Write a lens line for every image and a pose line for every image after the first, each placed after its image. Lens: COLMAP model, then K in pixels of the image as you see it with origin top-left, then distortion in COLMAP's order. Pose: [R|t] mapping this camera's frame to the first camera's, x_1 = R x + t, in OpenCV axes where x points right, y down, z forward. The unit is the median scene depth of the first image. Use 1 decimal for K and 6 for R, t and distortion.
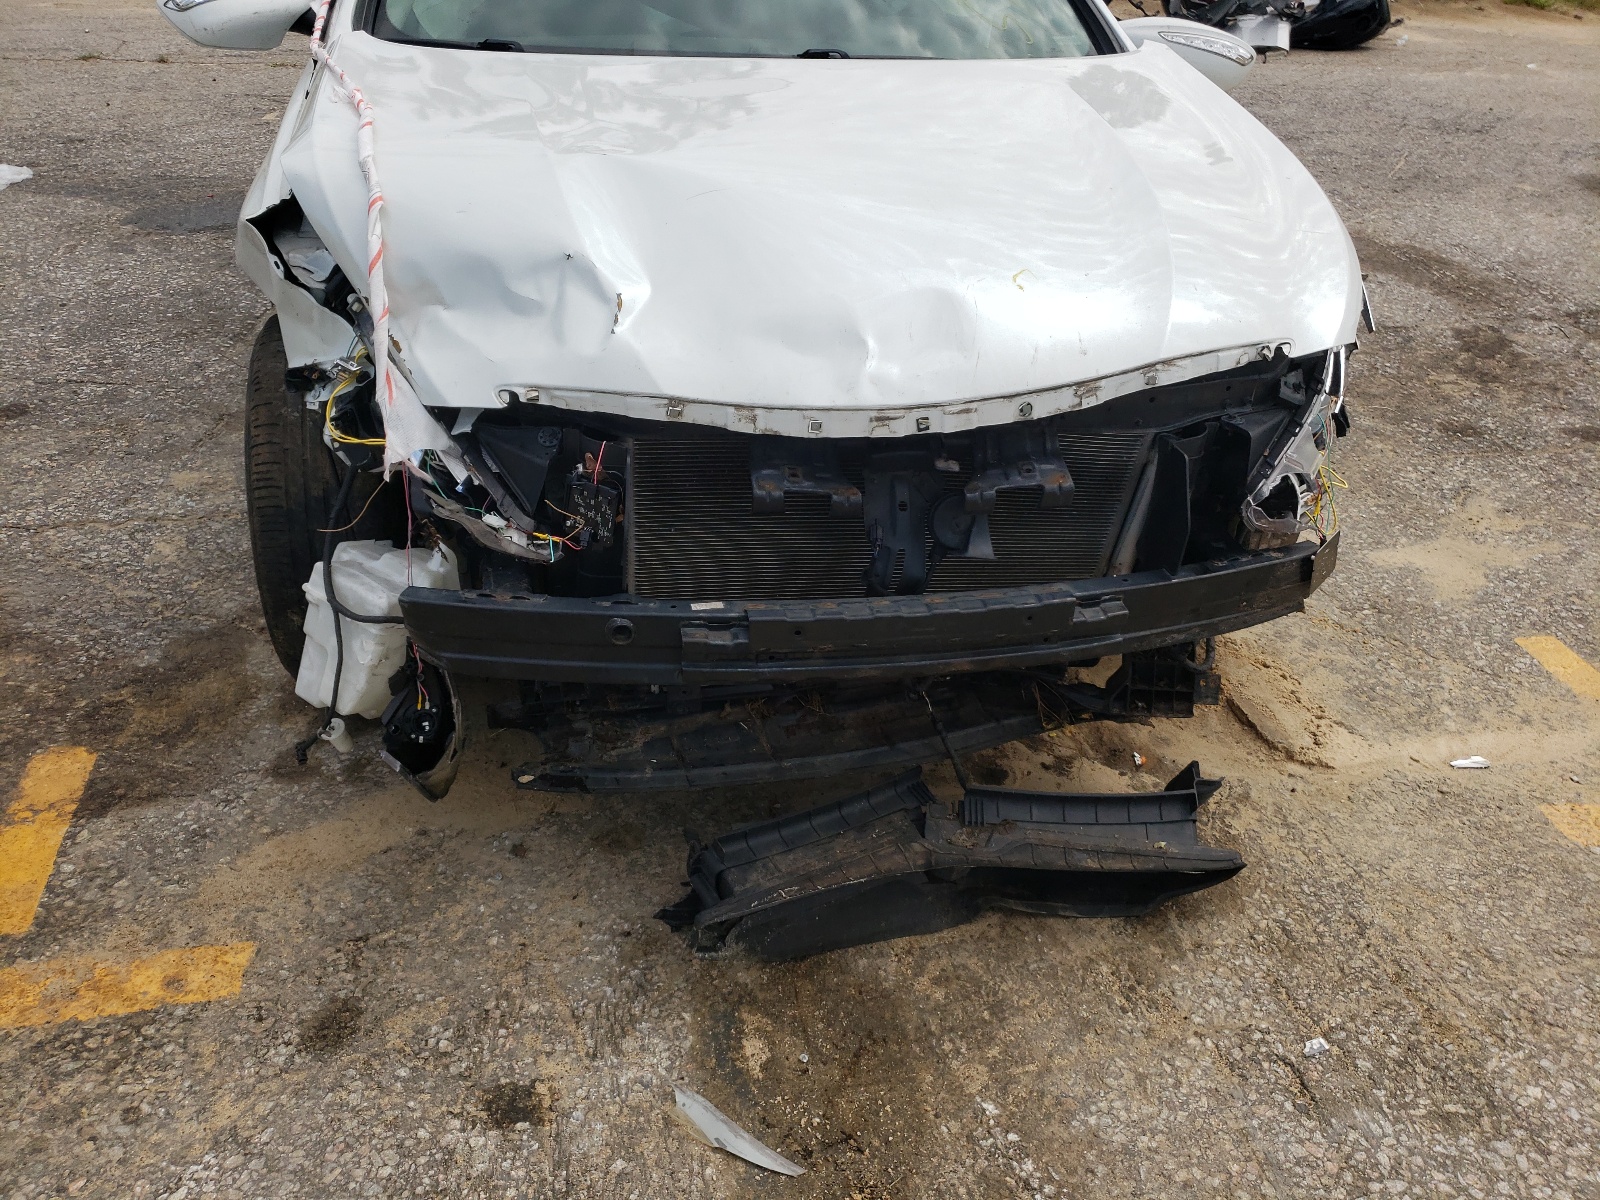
lens RADIAL K [[1295.4, 0, 800.0], [0, 1295.4, 600.0], [0, 0, 1]] dist [0.005442, 0.016331]
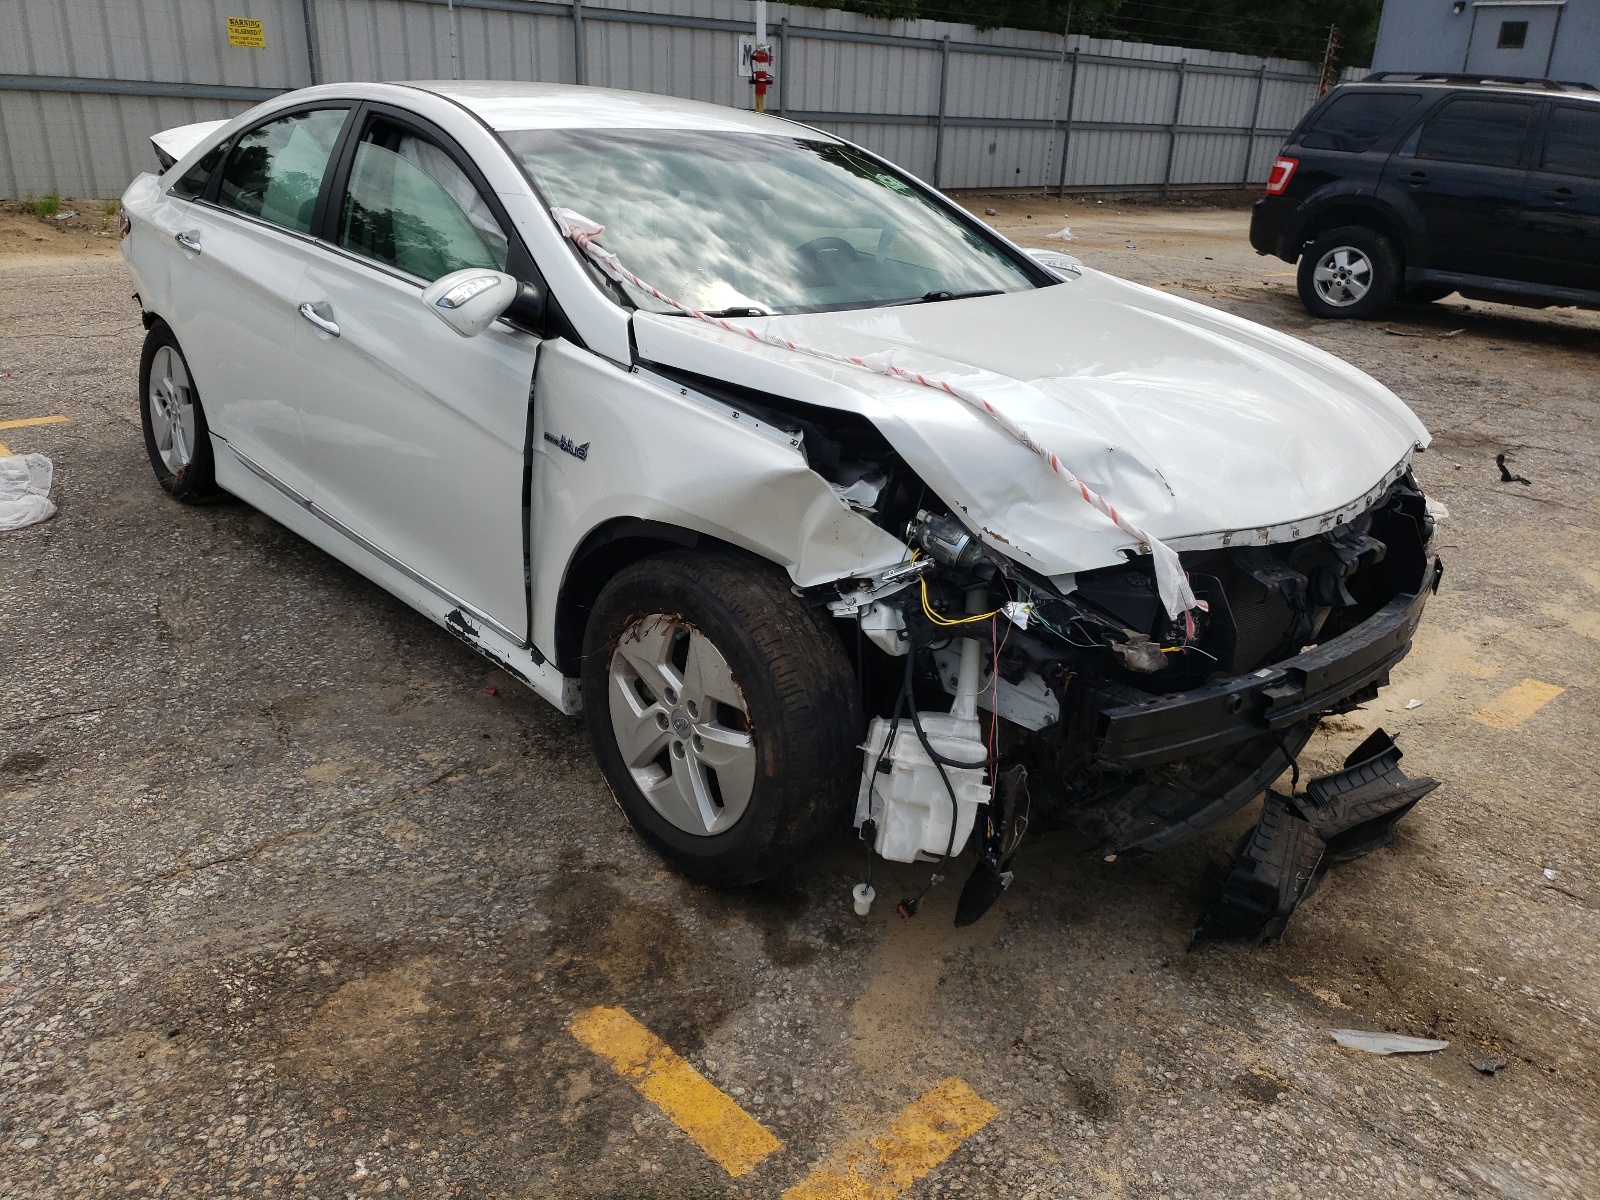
lens RADIAL K [[1295.4, 0, 800.0], [0, 1295.4, 600.0], [0, 0, 1]] dist [0.005442, 0.016331]
pose [[0.853491, -0.200913, 0.480818, -1.044161], [0.265940, 0.961421, -0.070330, -0.095444], [-0.448139, 0.187895, 0.873995, -0.005070]]
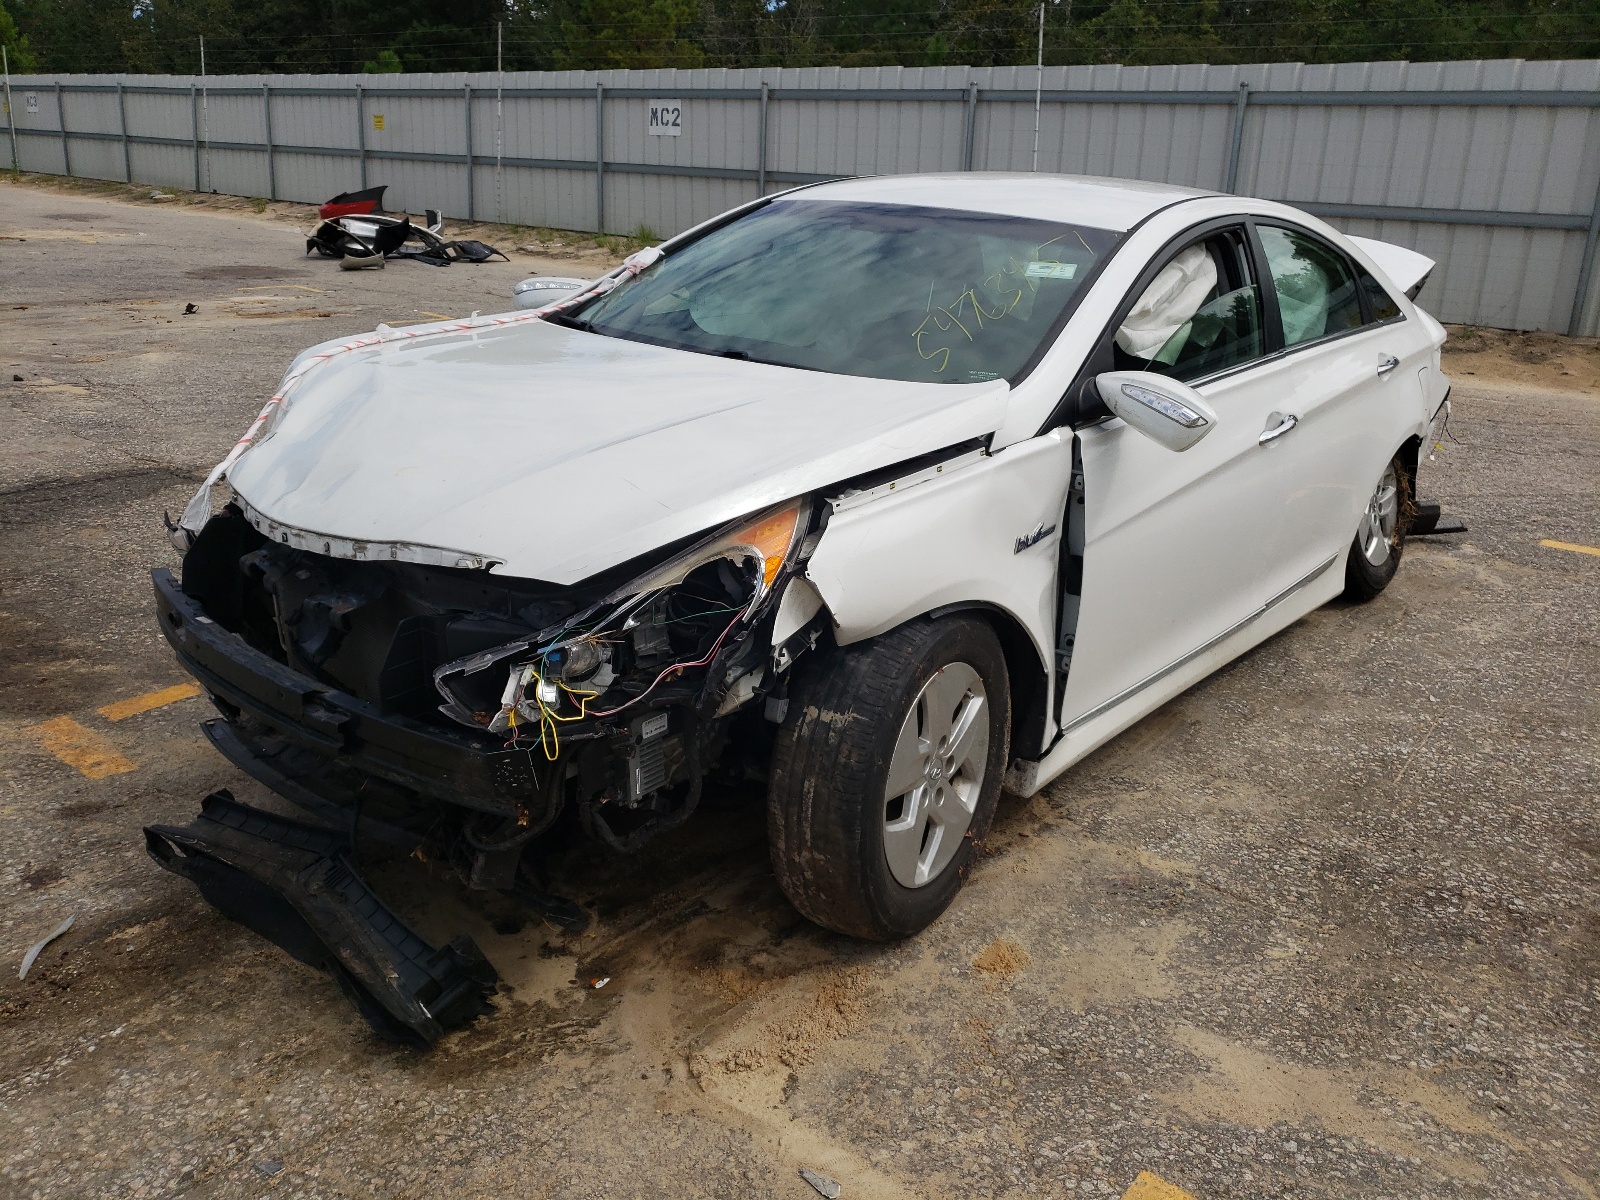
lens RADIAL K [[1269.1, 0, 793.0], [0, 1269.1, 576.2], [0, 0, 1]] dist [0.000357, 0.005077]
pose [[0.621131, 0.233870, -0.747998, 1.346247], [-0.423156, 0.903432, -0.068917, -0.213581], [0.659648, 0.359327, 0.660113, 0.412765]]
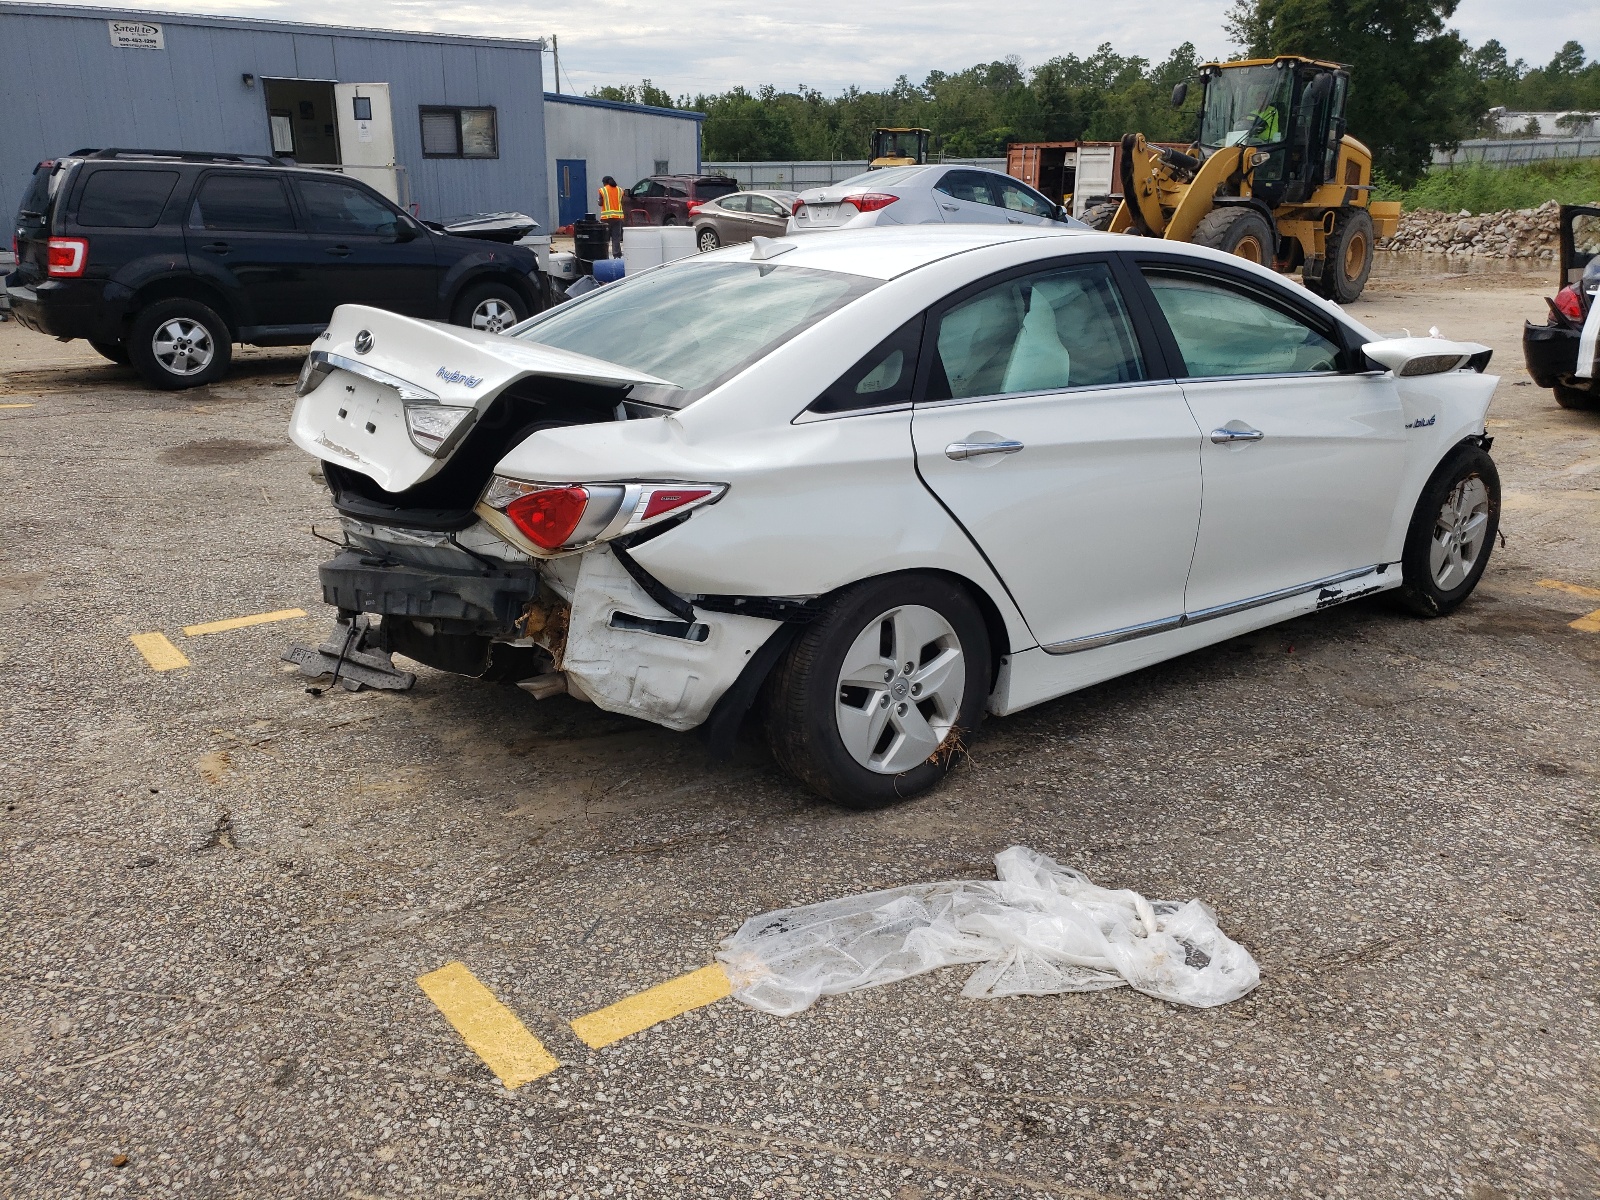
lens RADIAL K [[1269.1, 0, 793.0], [0, 1269.1, 576.2], [0, 0, 1]] dist [0.000357, 0.005077]
pose [[-0.449726, -0.311648, 0.837032, -2.176703], [0.429249, 0.746414, 0.508538, -2.032896], [-0.783257, 0.587998, -0.201908, 3.033190]]
